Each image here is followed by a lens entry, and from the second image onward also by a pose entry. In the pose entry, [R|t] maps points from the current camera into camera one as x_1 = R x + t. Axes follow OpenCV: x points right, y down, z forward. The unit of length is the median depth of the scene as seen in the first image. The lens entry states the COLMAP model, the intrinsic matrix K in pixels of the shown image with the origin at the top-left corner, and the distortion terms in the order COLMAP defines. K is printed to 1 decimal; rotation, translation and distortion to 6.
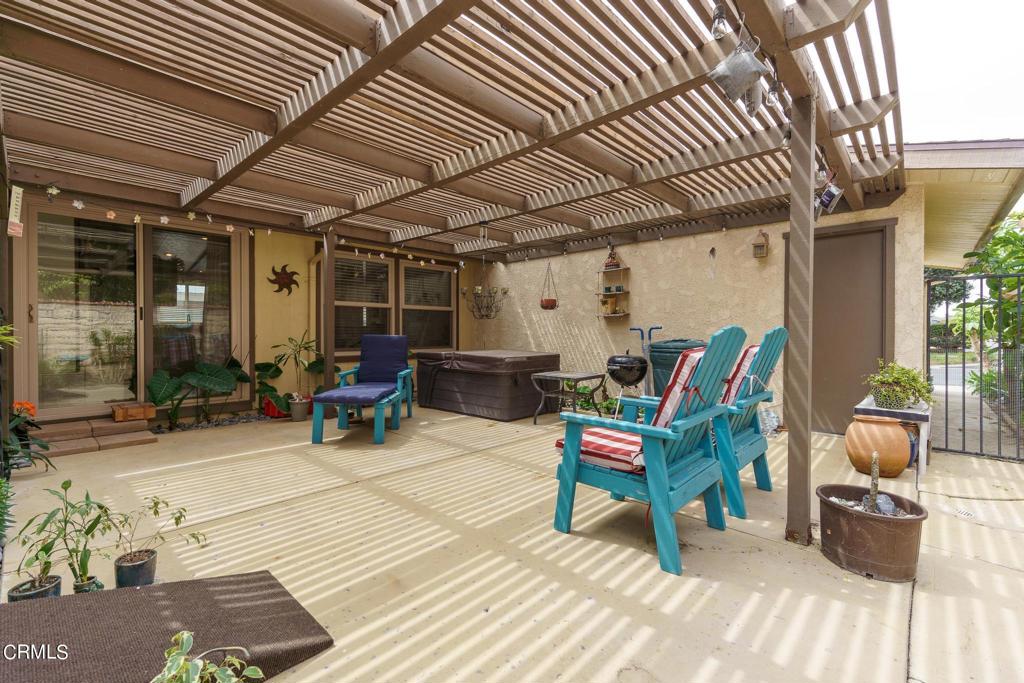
lens RADIAL K [[449.5, 0, 511.5], [0, 449.5, 335.5], [0, 0, 1]] dist [0.003693, -0.000119]
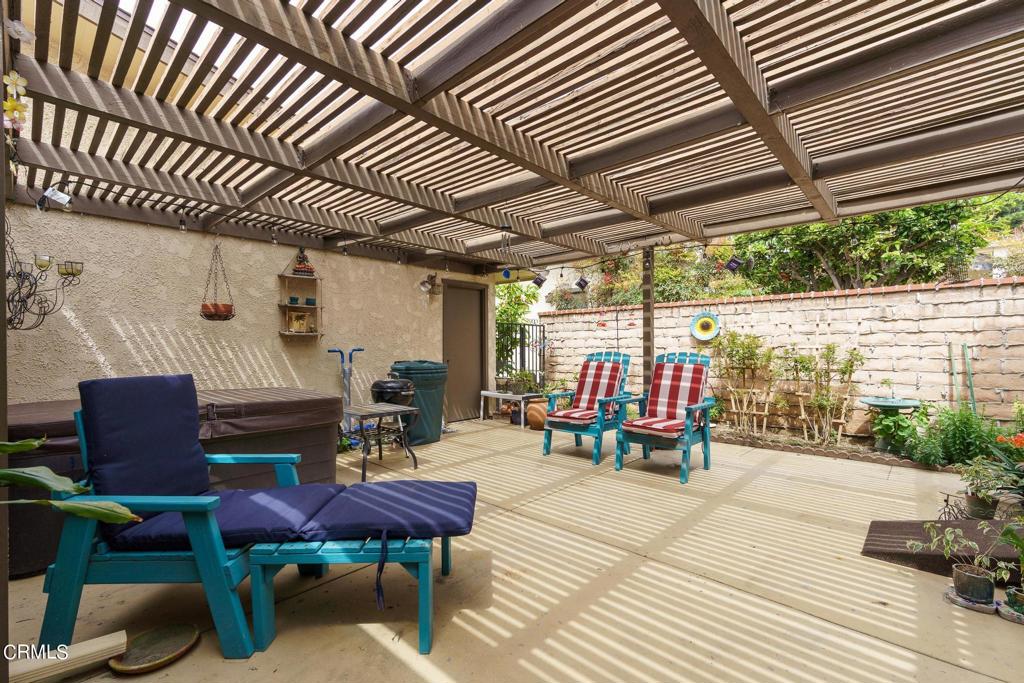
lens RADIAL K [[449.5, 0, 511.5], [0, 449.5, 344.5], [0, 0, 1]] dist [0.003693, -0.000119]
pose [[-0.007078, 0.004363, 0.999965, -0.674911], [0.009699, 0.999944, -0.004295, -0.022351], [-0.999928, 0.009668, -0.007120, 0.745140]]
